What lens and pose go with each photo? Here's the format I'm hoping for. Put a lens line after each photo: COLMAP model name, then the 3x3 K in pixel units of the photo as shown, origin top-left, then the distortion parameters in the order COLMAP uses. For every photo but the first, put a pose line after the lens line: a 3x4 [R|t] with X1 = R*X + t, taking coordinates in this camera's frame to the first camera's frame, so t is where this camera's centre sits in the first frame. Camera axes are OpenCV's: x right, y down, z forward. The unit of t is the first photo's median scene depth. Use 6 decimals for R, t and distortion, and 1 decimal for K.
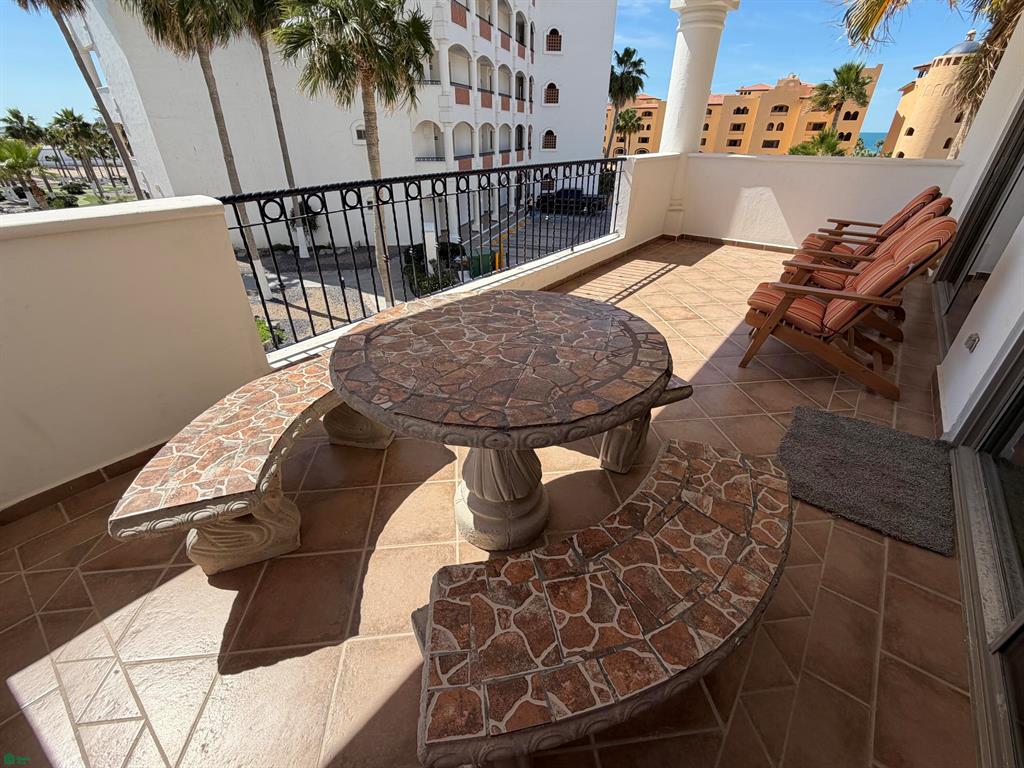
lens RADIAL K [[437.9, 0, 510.3], [0, 437.9, 385.2], [0, 0, 1]] dist [0.000000, -0.000267]
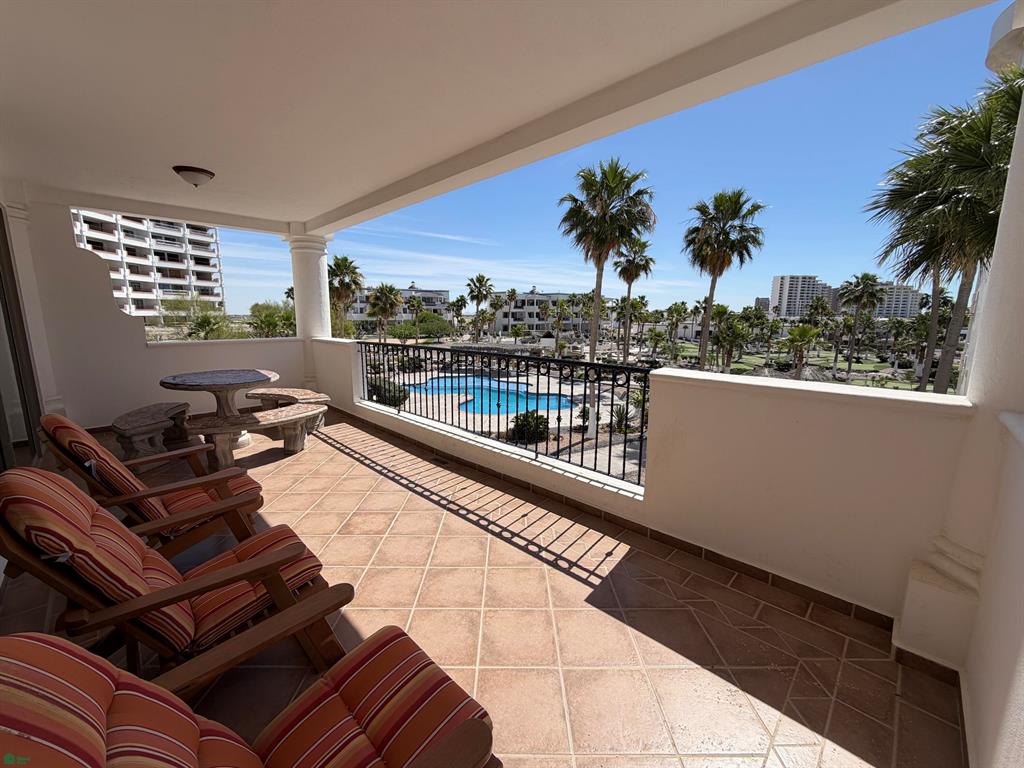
lens RADIAL K [[408.9, 0, 507.7], [0, 408.9, 384.4], [0, 0, 1]] dist [-0.001083, 0.000289]
pose [[-0.108582, 0.164660, -0.980356, 1.012282], [-0.502539, 0.841800, 0.197048, -0.637604], [0.857709, 0.514063, -0.008656, 1.056242]]
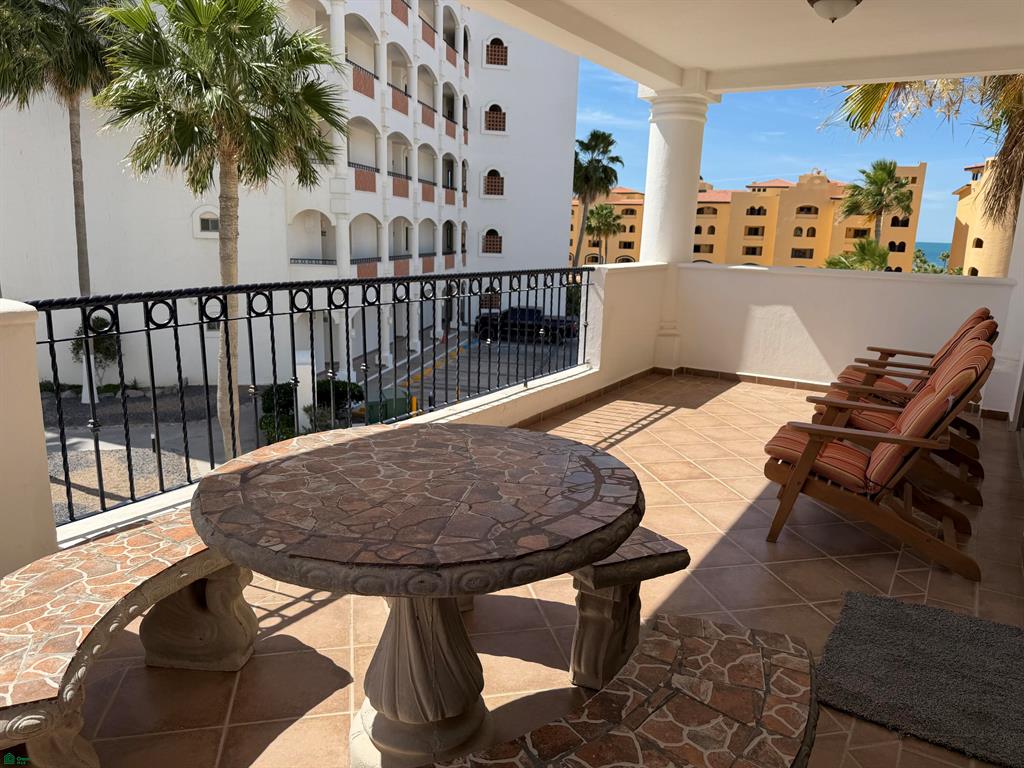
lens RADIAL K [[716.6, 0, 513.5], [0, 716.6, 390.3], [0, 0, 1]] dist [0.104860, -0.153848]
pose [[0.993944, 0.005161, 0.109766, -0.003268], [0.028107, 0.953727, -0.299357, 0.046154], [-0.106232, 0.300629, 0.947806, -0.088808]]
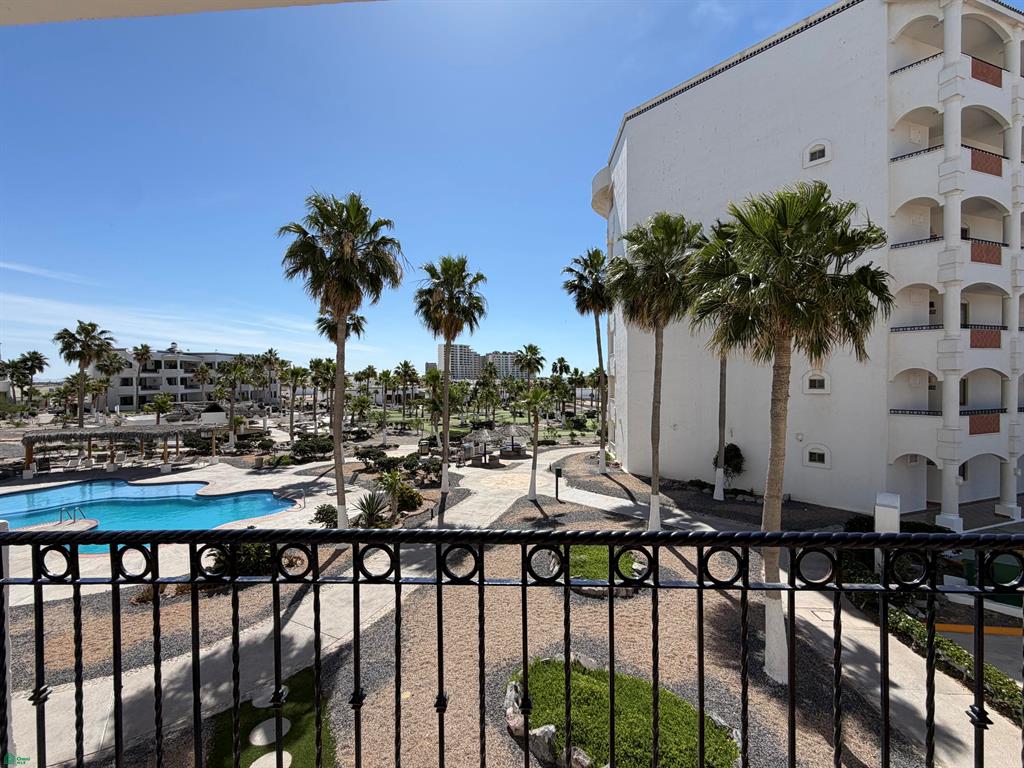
lens RADIAL K [[437.9, 0, 510.3], [0, 437.9, 385.2], [0, 0, 1]] dist [0.000000, -0.000267]
pose [[0.582447, 0.006911, -0.812839, 0.146319], [-0.401175, 0.872142, -0.280050, -0.383858], [0.706975, 0.489205, 0.510749, 0.572676]]
